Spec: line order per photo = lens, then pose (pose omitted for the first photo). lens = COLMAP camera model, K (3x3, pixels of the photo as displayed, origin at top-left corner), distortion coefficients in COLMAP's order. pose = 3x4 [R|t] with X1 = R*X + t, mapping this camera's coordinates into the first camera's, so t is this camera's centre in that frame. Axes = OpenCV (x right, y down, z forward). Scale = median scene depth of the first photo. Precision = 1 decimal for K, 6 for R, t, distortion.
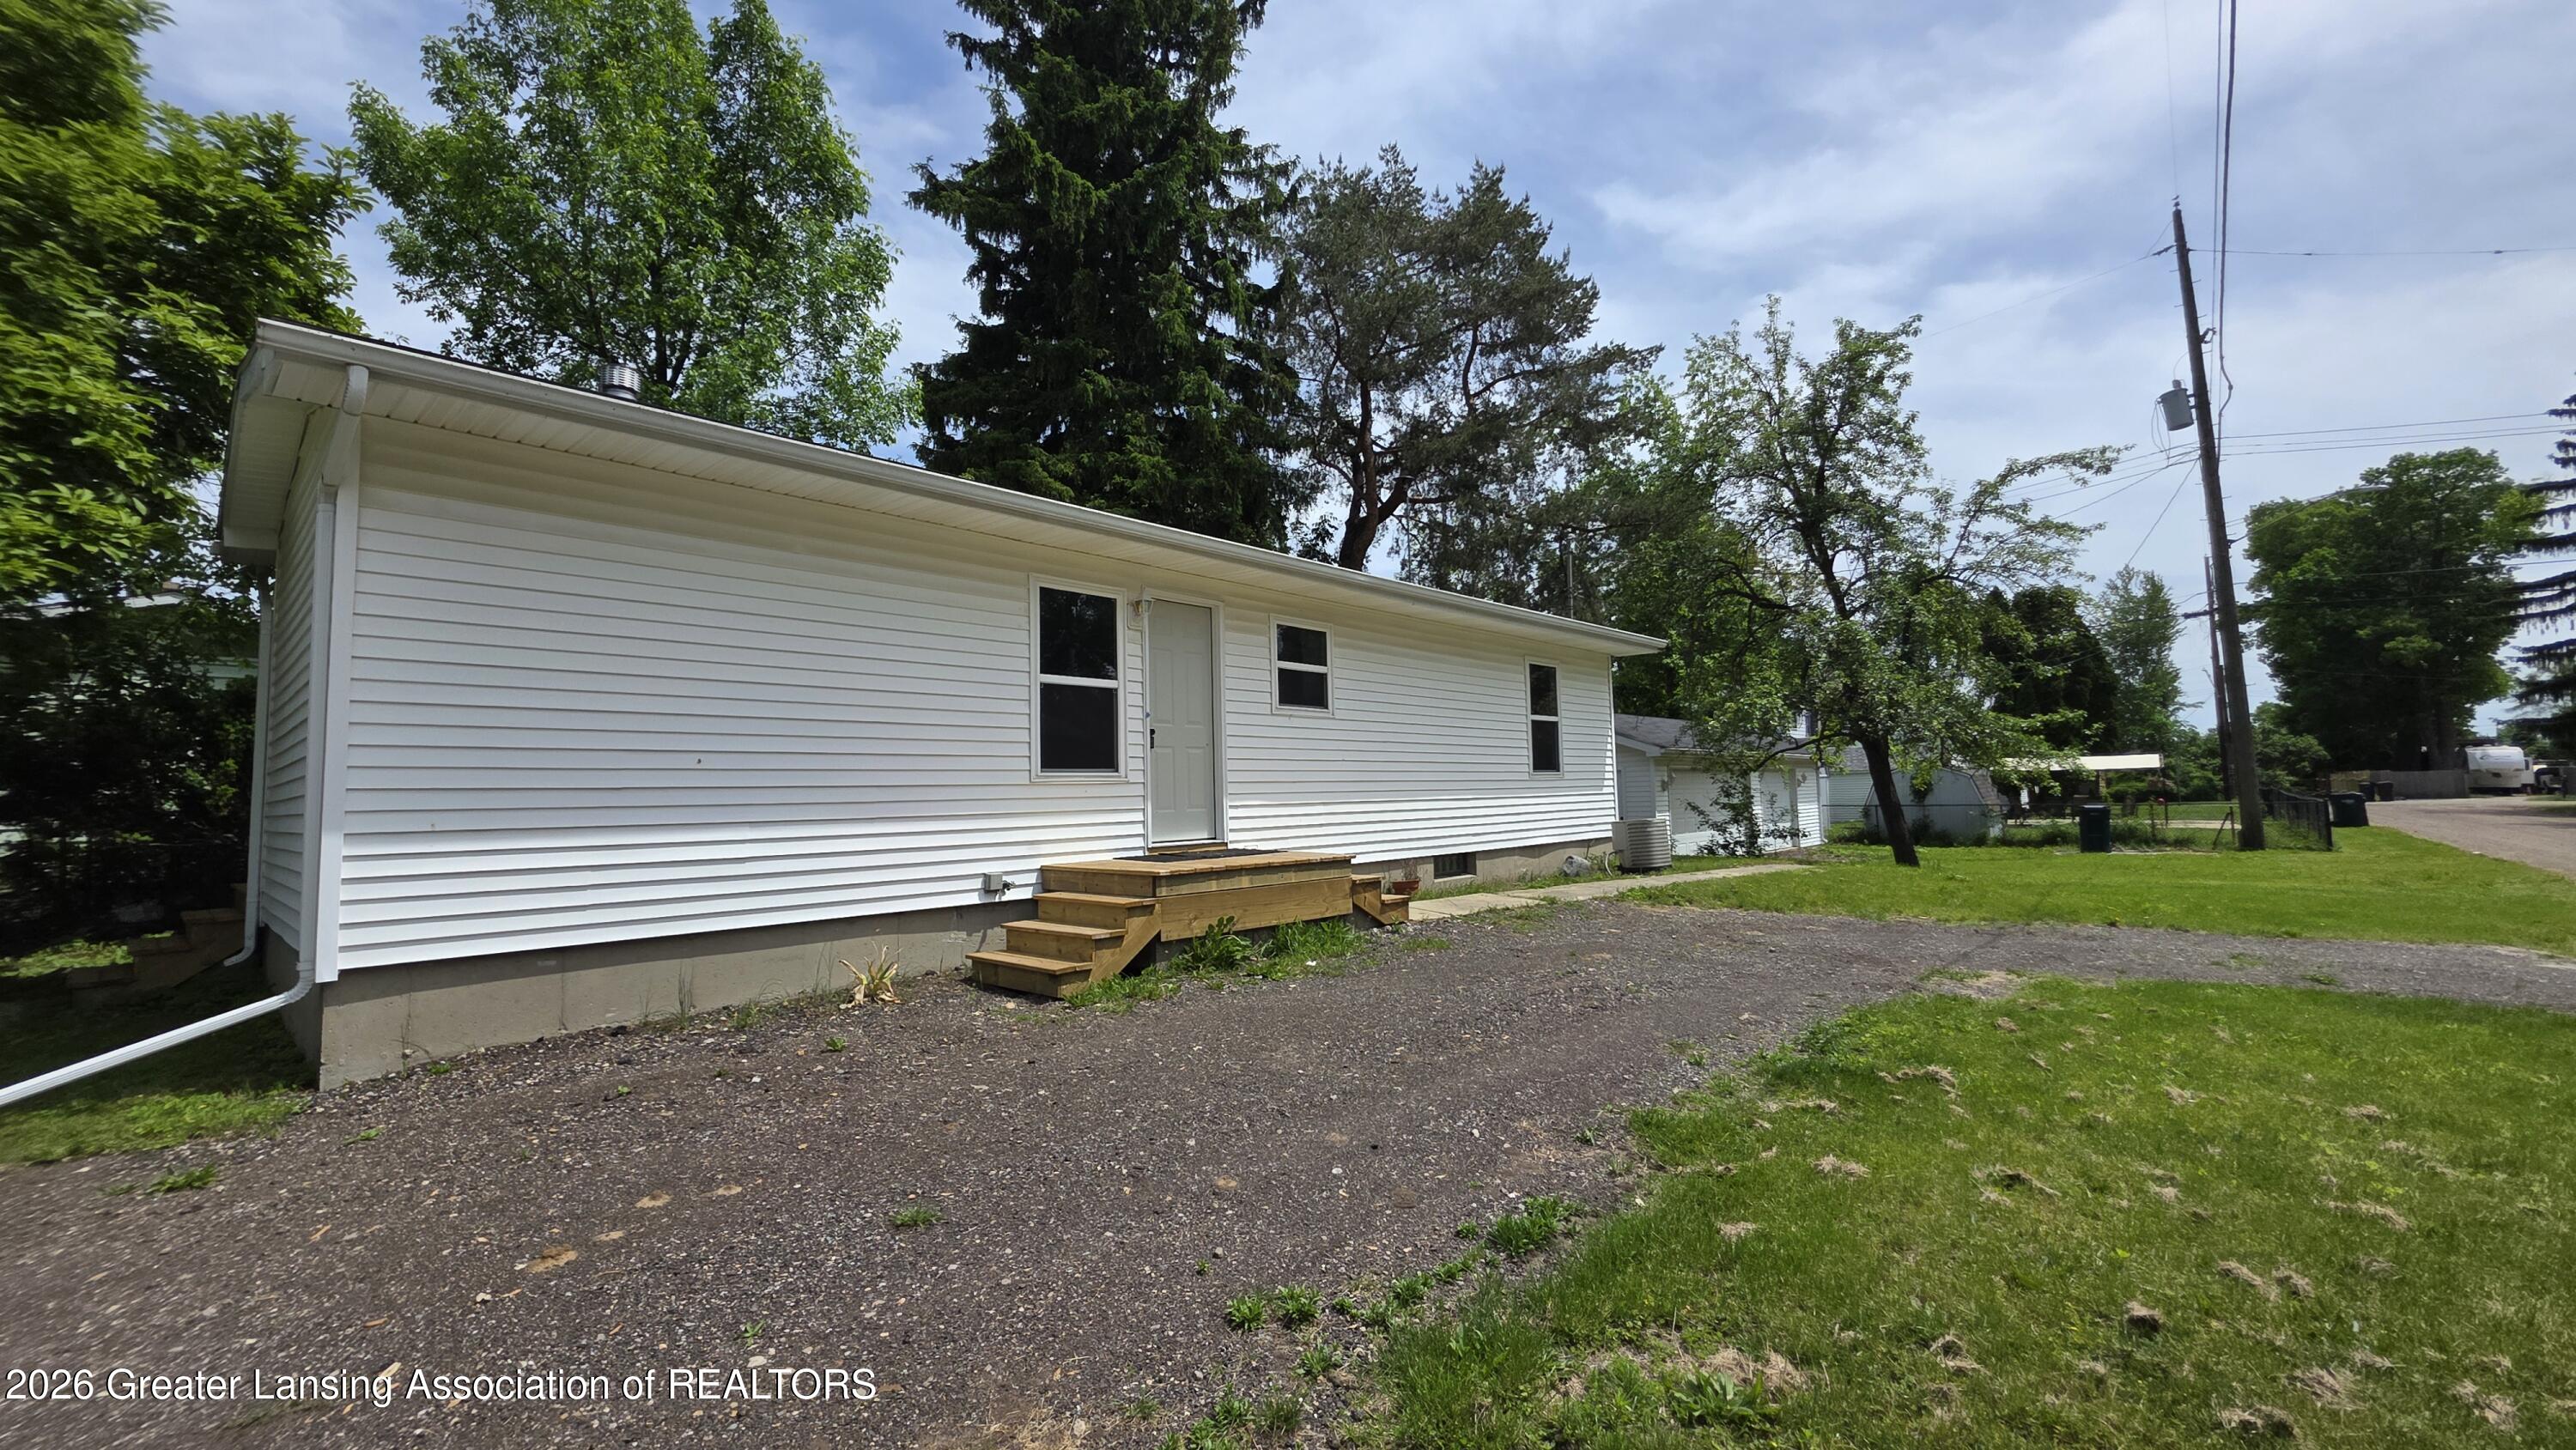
lens RADIAL K [[1033.9, 0, 1288.0], [0, 1033.9, 725.0], [0, 0, 1]] dist [0.000806, 0.000042]
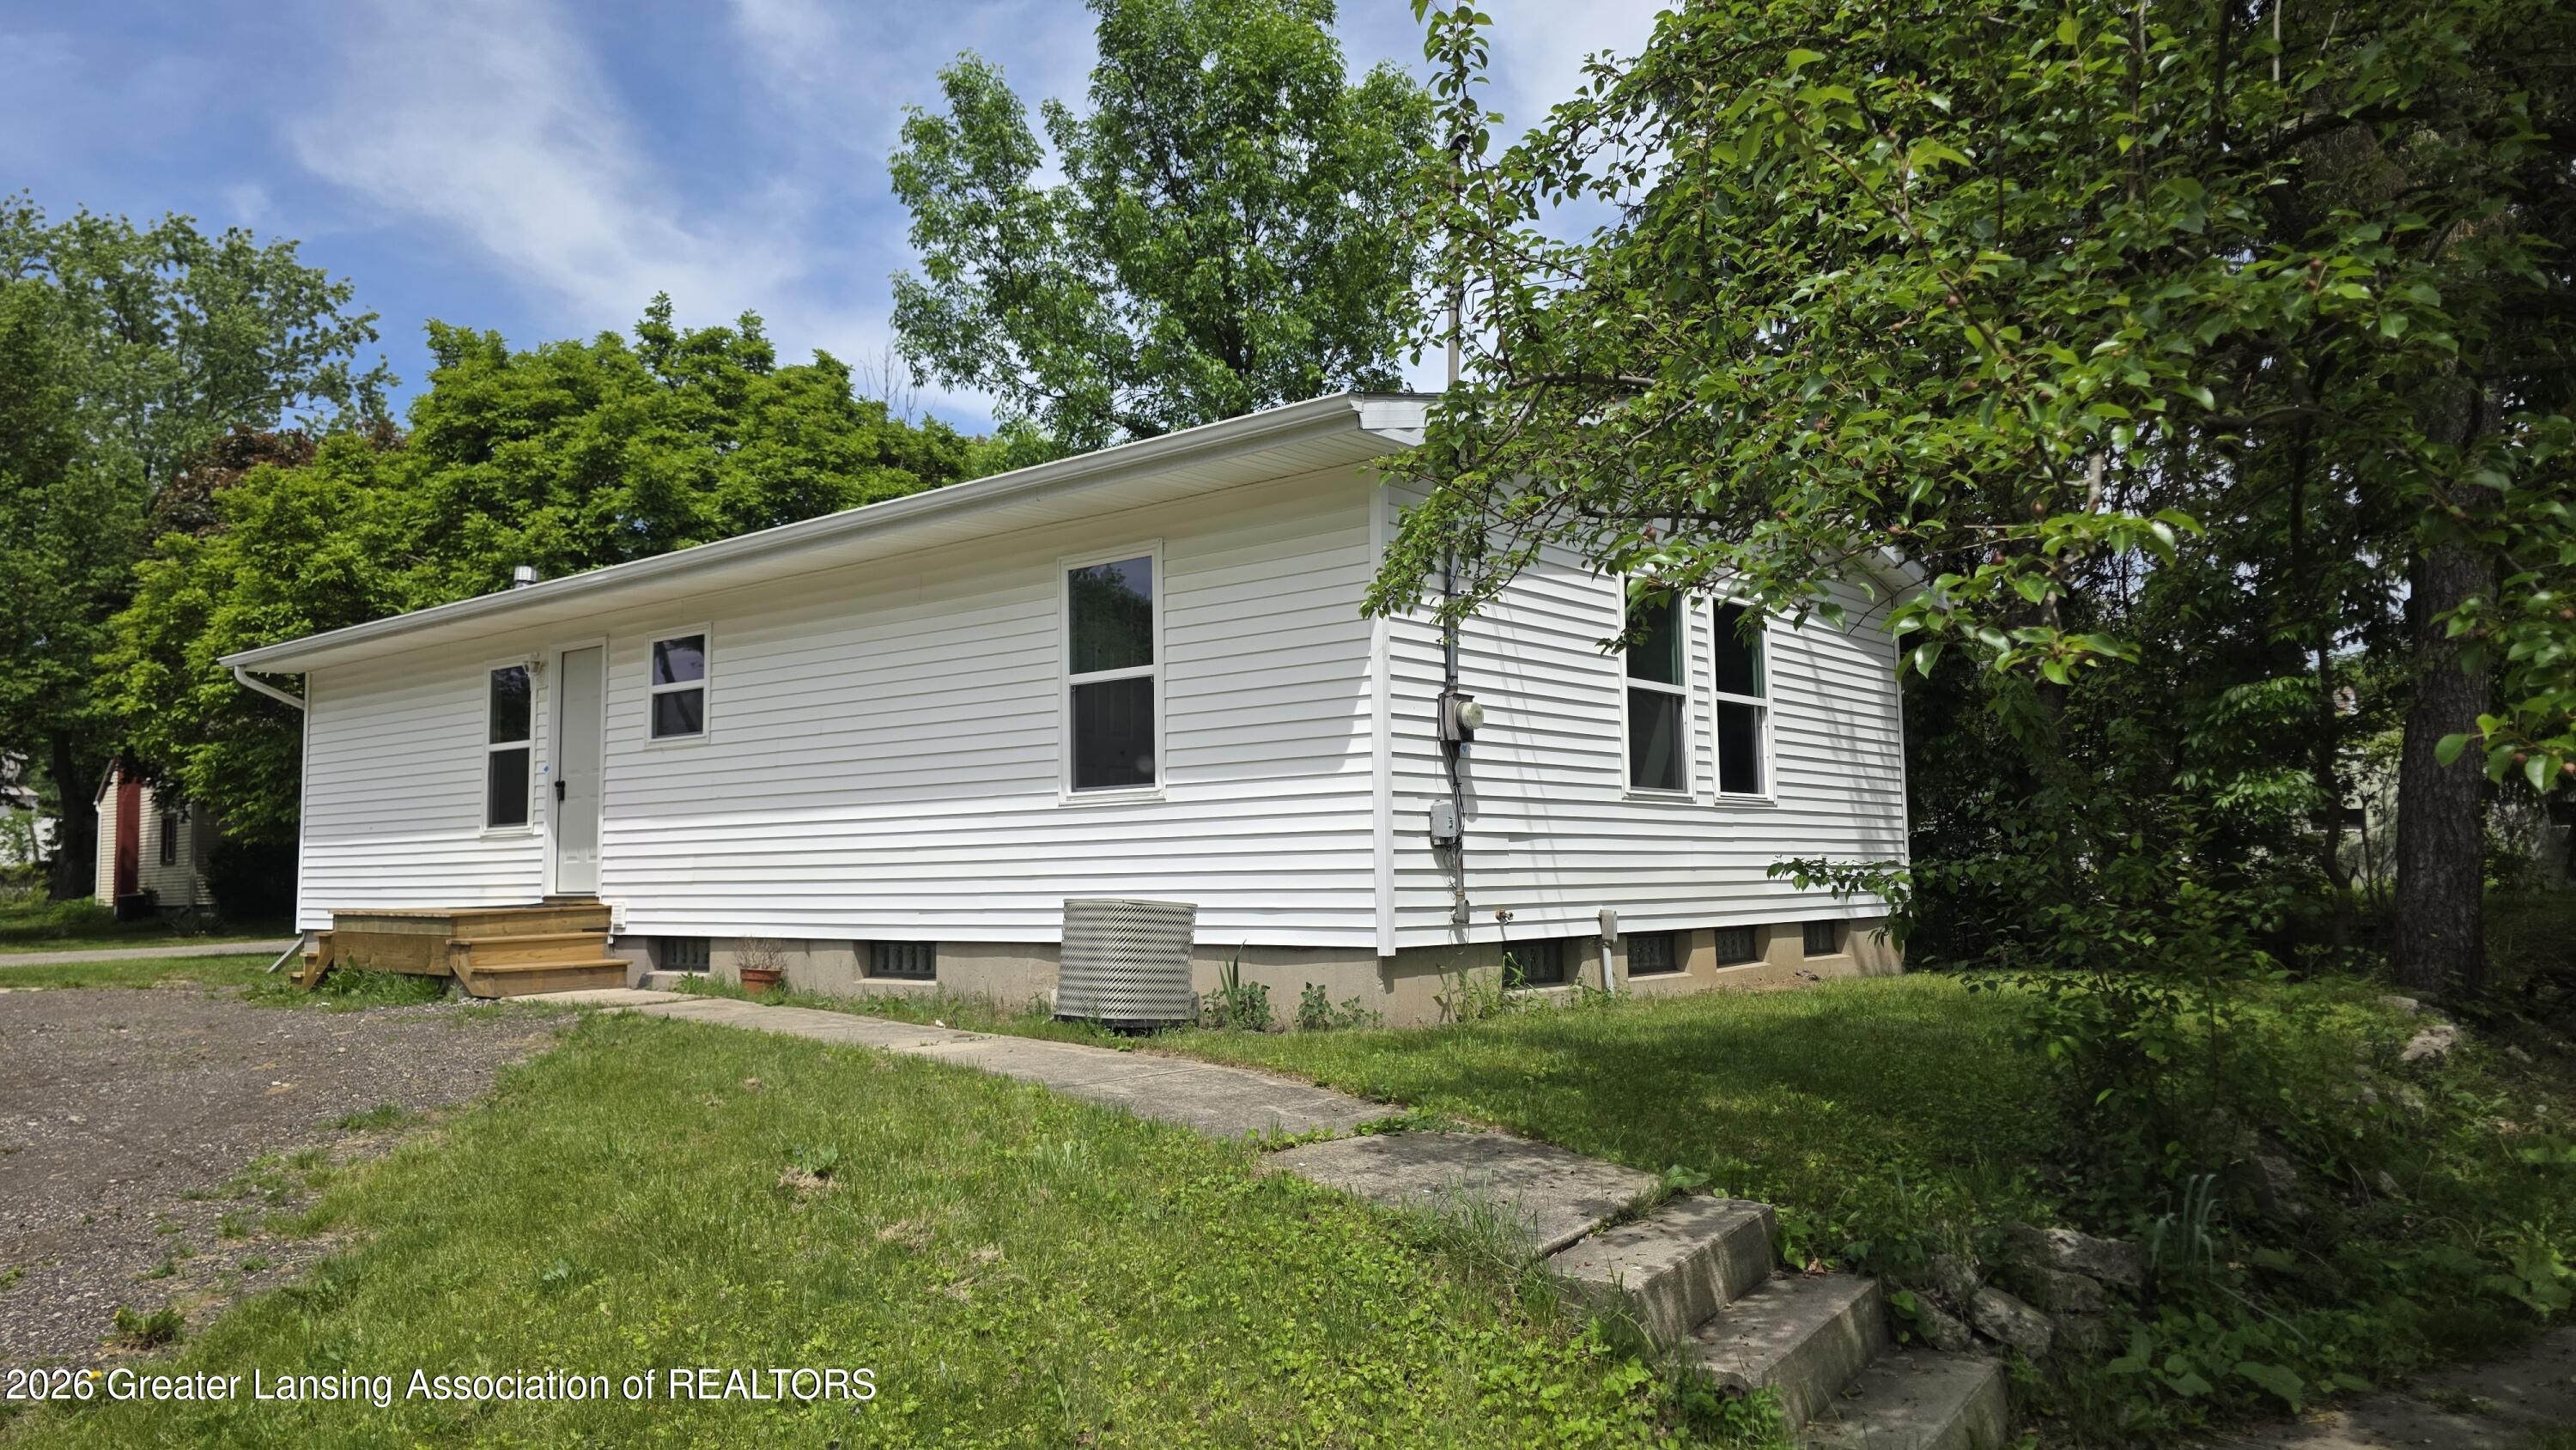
lens RADIAL K [[1719.4, 0, 1290.2], [0, 1719.4, 708.7], [0, 0, 1]] dist [0.073691, -0.071995]
pose [[0.049810, -0.065080, -0.996636, 1.377118], [0.087149, 0.994352, -0.060575, 0.084588], [0.994949, -0.083839, 0.055201, 1.385441]]
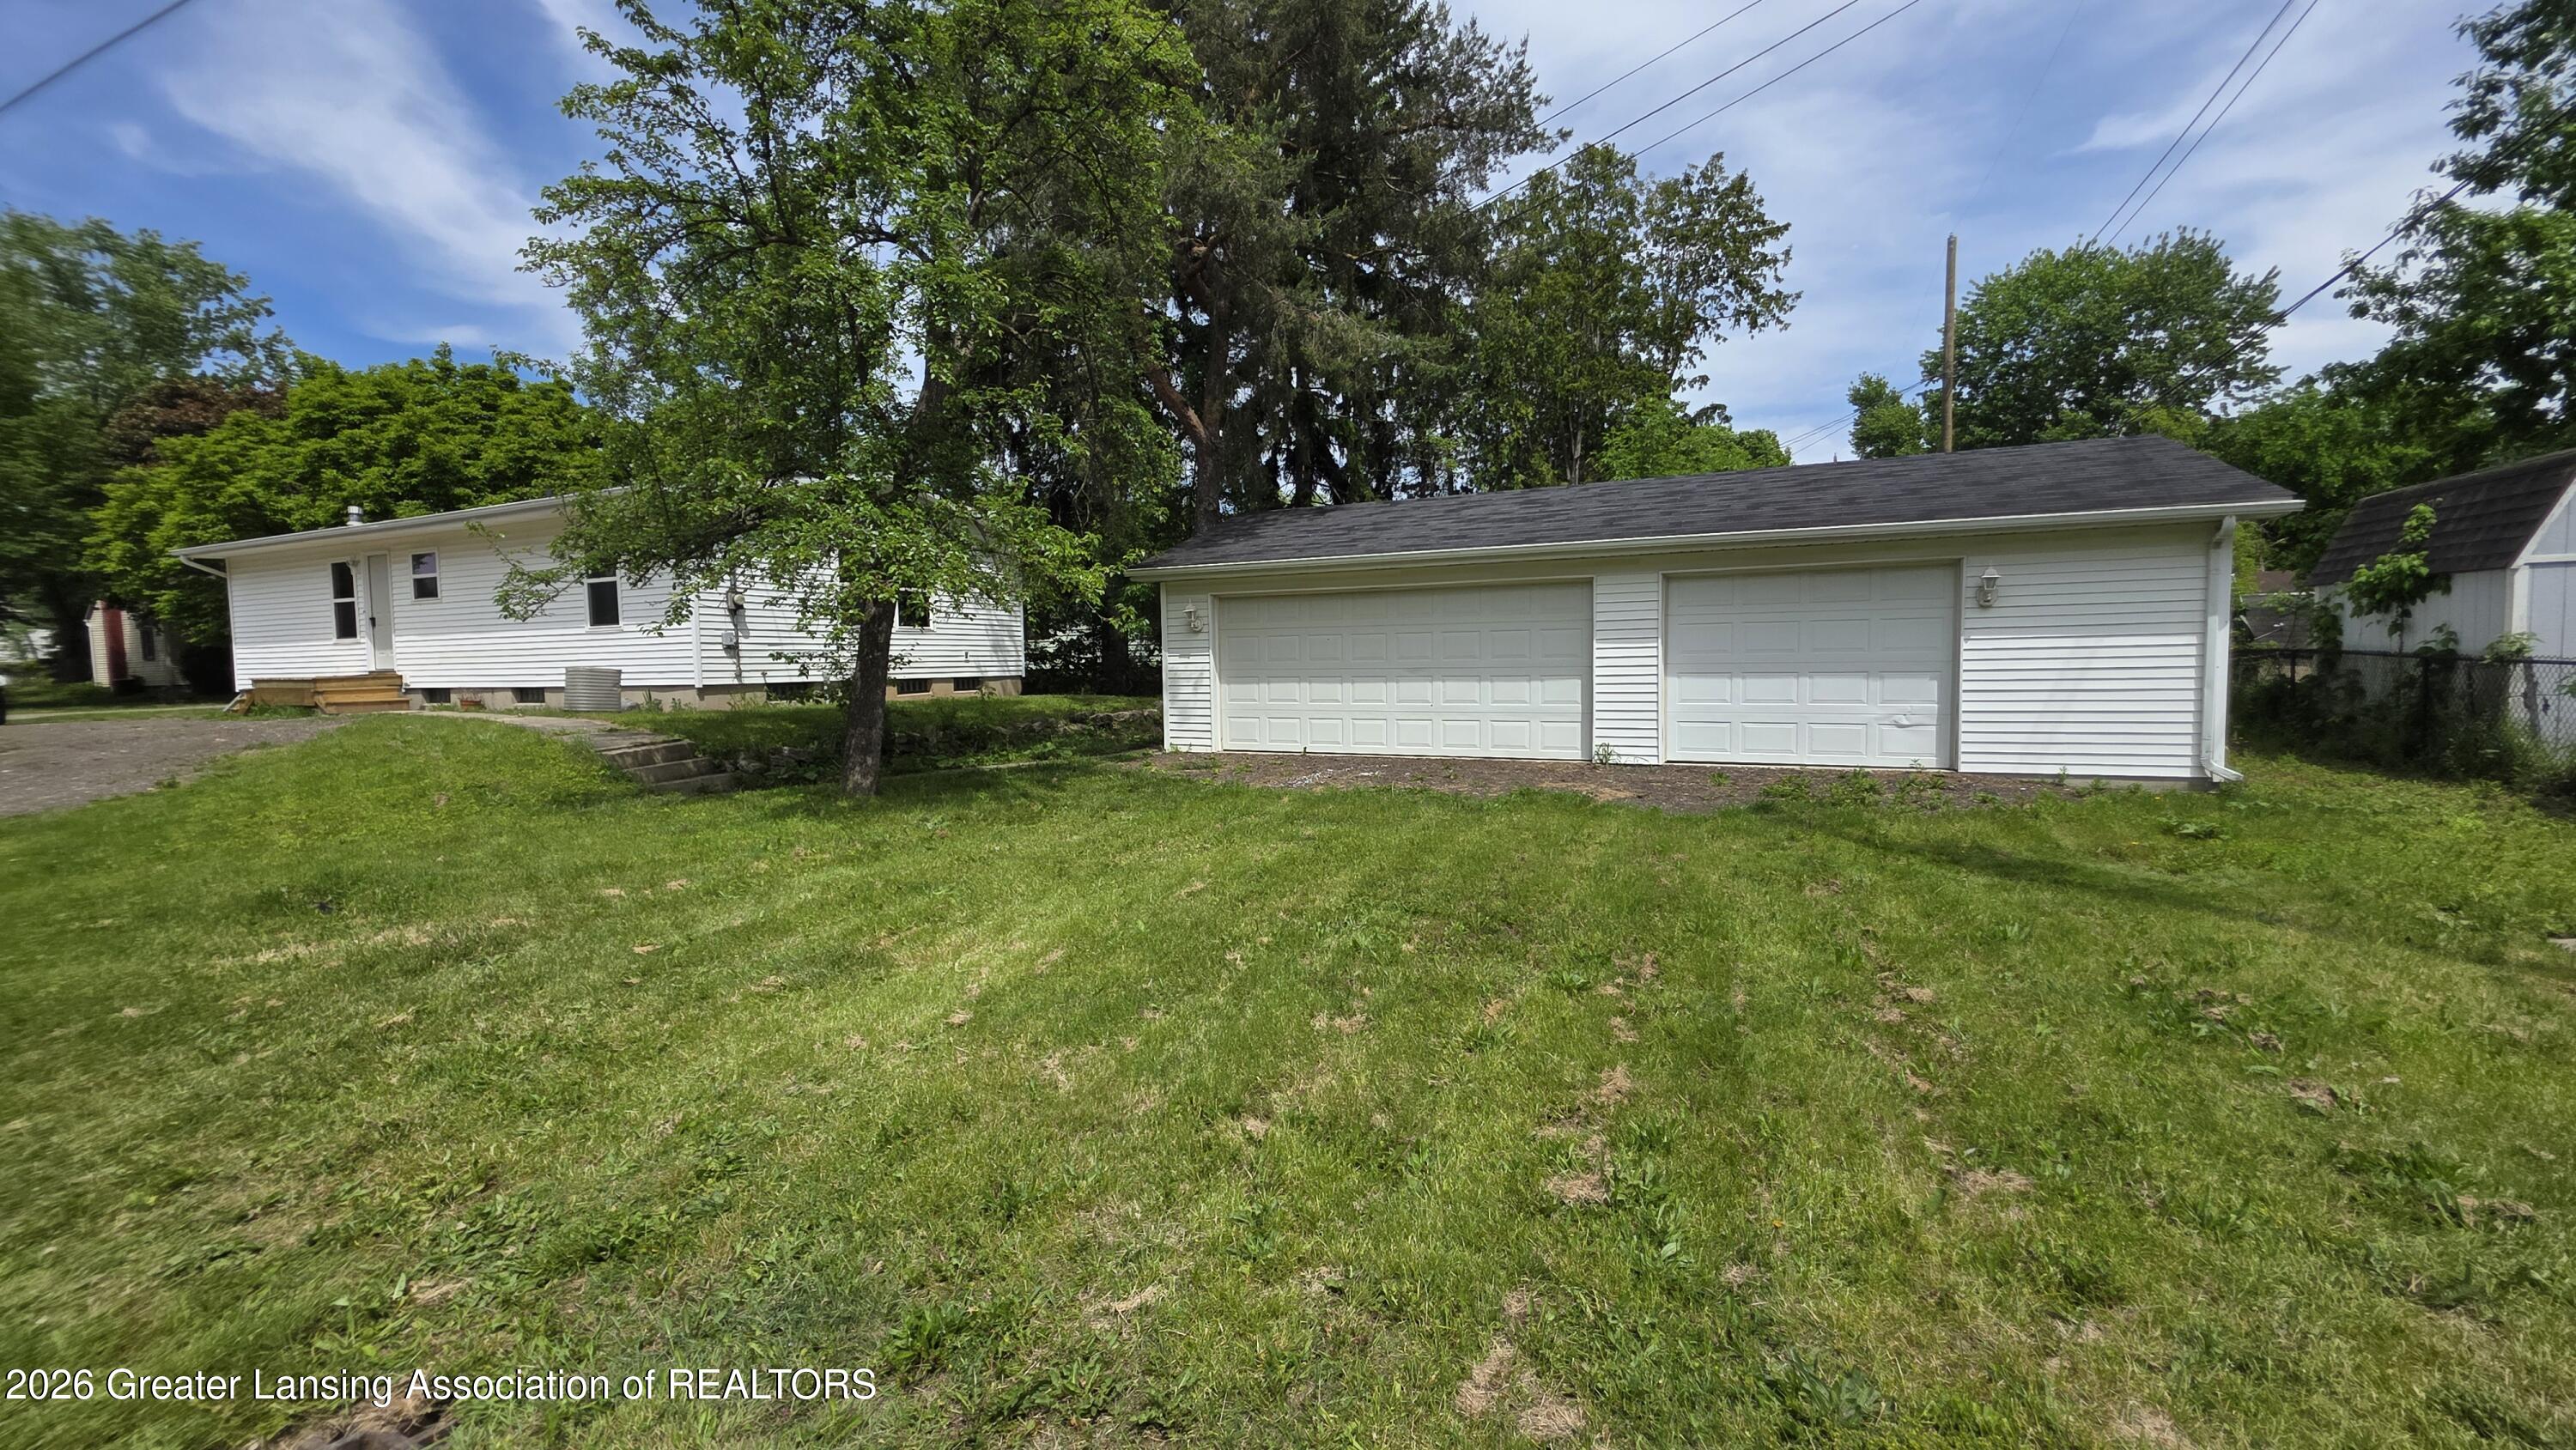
lens RADIAL K [[1036.2, 0, 1282.0], [0, 1036.2, 720.7], [0, 0, 1]] dist [0.000427, 0.000238]
pose [[0.306302, 0.077979, -0.948735, 2.163587], [0.079409, 0.991072, 0.107096, 0.117070], [0.948616, -0.108142, 0.297375, 1.824612]]
